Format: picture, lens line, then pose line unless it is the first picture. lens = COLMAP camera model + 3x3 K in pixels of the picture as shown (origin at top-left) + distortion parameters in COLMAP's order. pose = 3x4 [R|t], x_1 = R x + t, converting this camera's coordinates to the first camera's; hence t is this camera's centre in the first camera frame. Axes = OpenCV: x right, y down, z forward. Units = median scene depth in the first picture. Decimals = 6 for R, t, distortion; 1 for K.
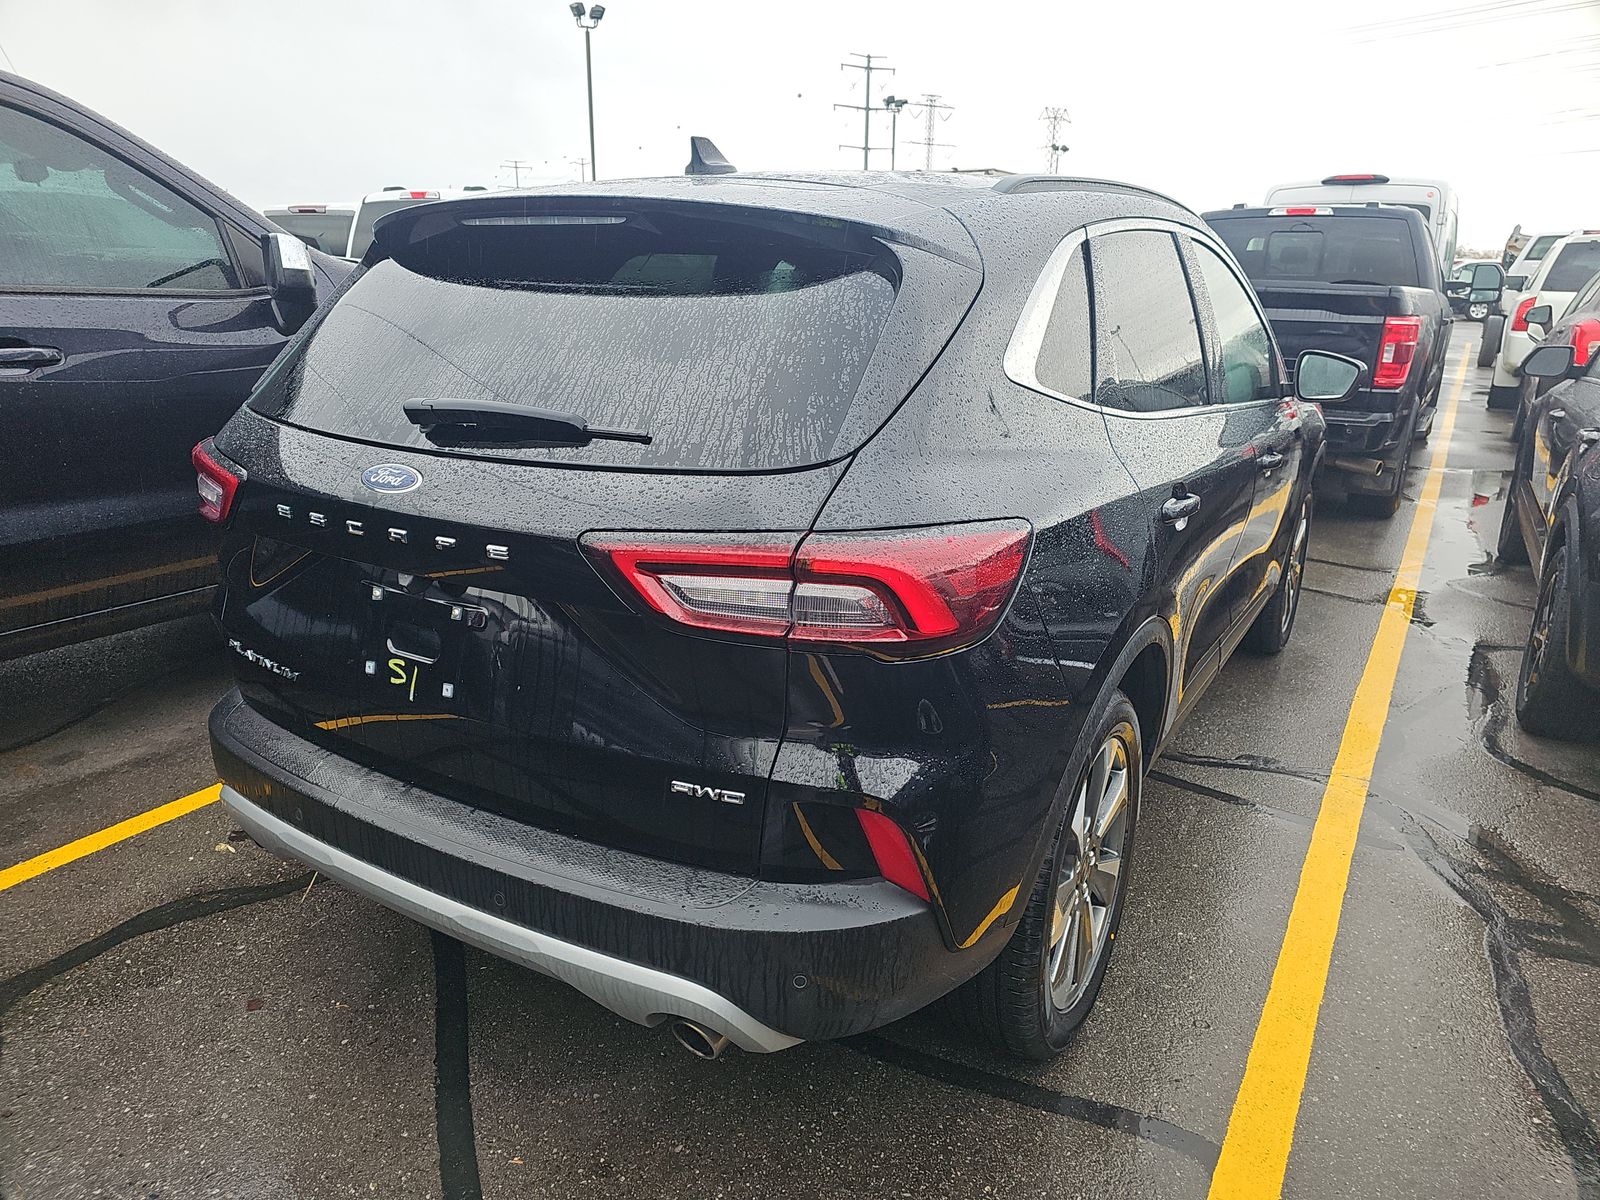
lens RADIAL K [[1051.0, 0, 796.8], [0, 1051.0, 620.6], [0, 0, 1]] dist [0.075835, -0.075447]
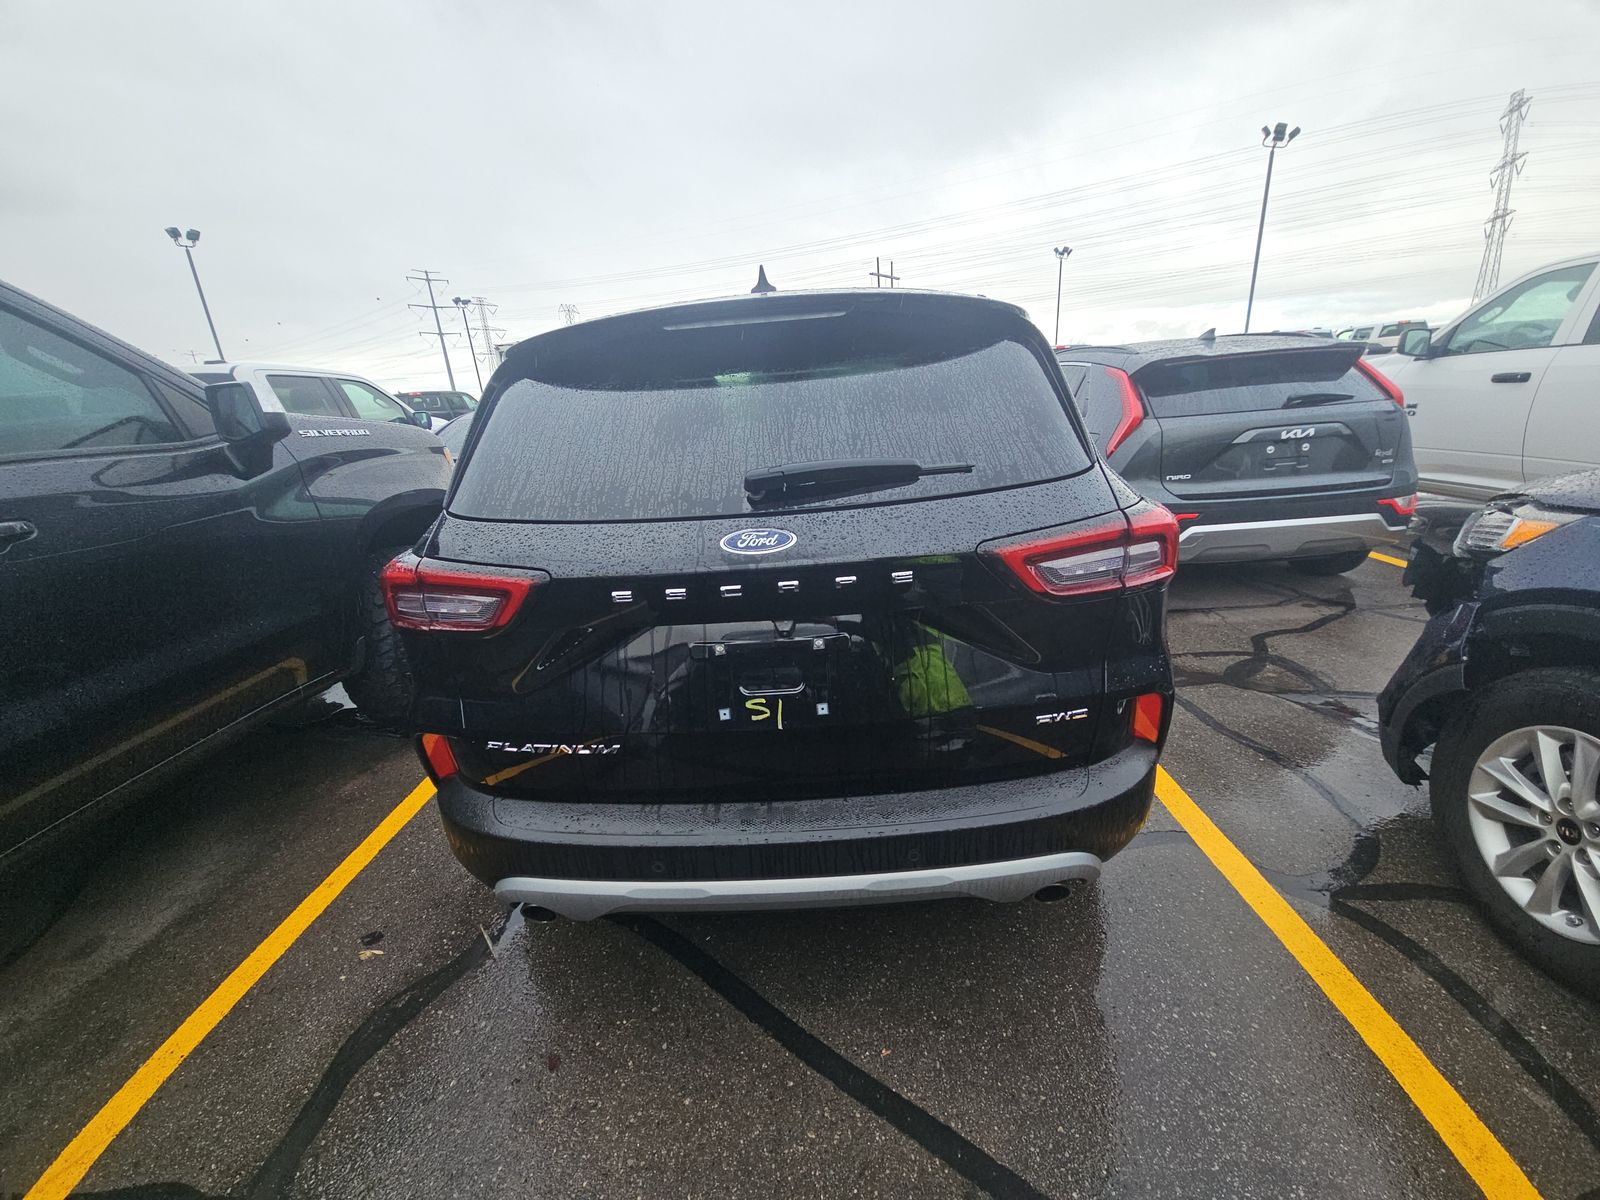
lens RADIAL K [[646.0, 0, 793.5], [0, 646.0, 624.7], [0, 0, 1]] dist [0.031423, -0.021326]
pose [[0.858216, -0.239906, 0.453774, -0.585998], [0.237117, 0.969368, 0.064041, -0.070554], [-0.455238, 0.052637, 0.888812, 0.321587]]
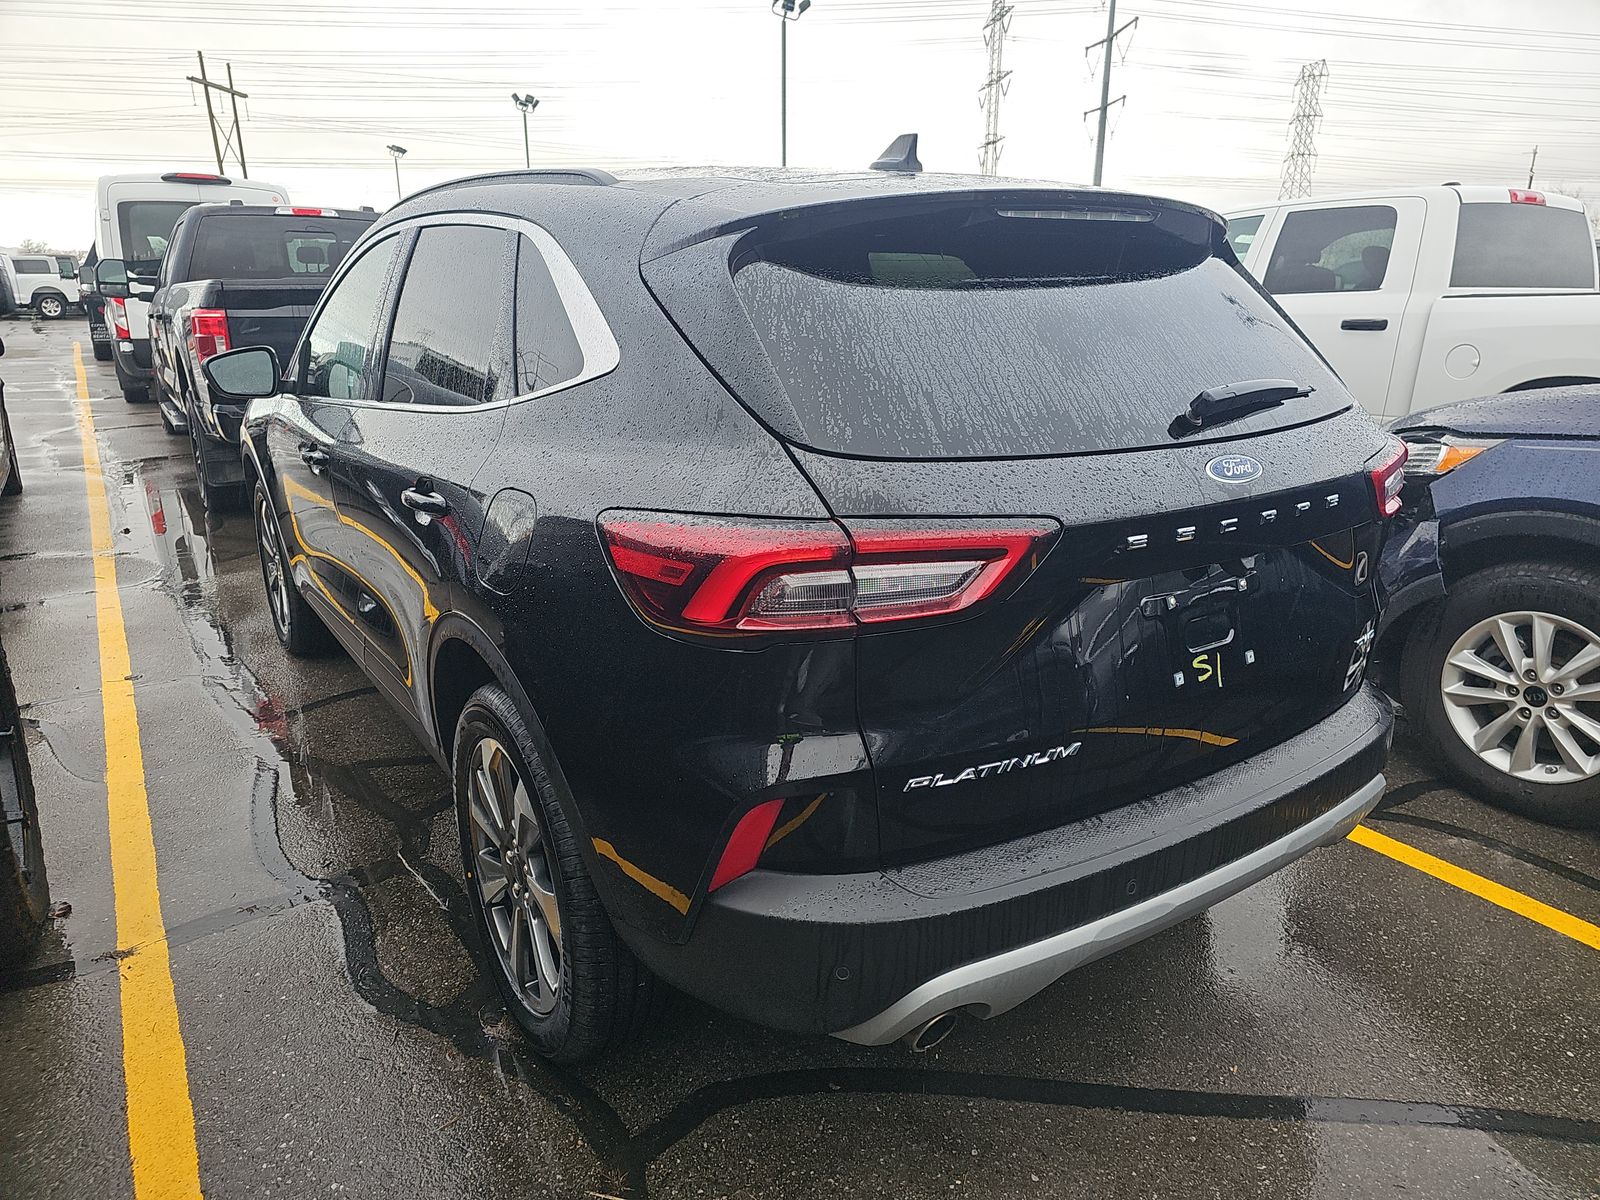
lens RADIAL K [[1060.0, 0, 798.0], [0, 1060.0, 606.9], [0, 0, 1]] dist [0.022587, -0.002016]
pose [[0.407929, -0.279578, 0.869155, -1.259530], [0.290076, 0.942325, 0.166971, -0.256795], [-0.865708, 0.184009, 0.465500, 0.781384]]
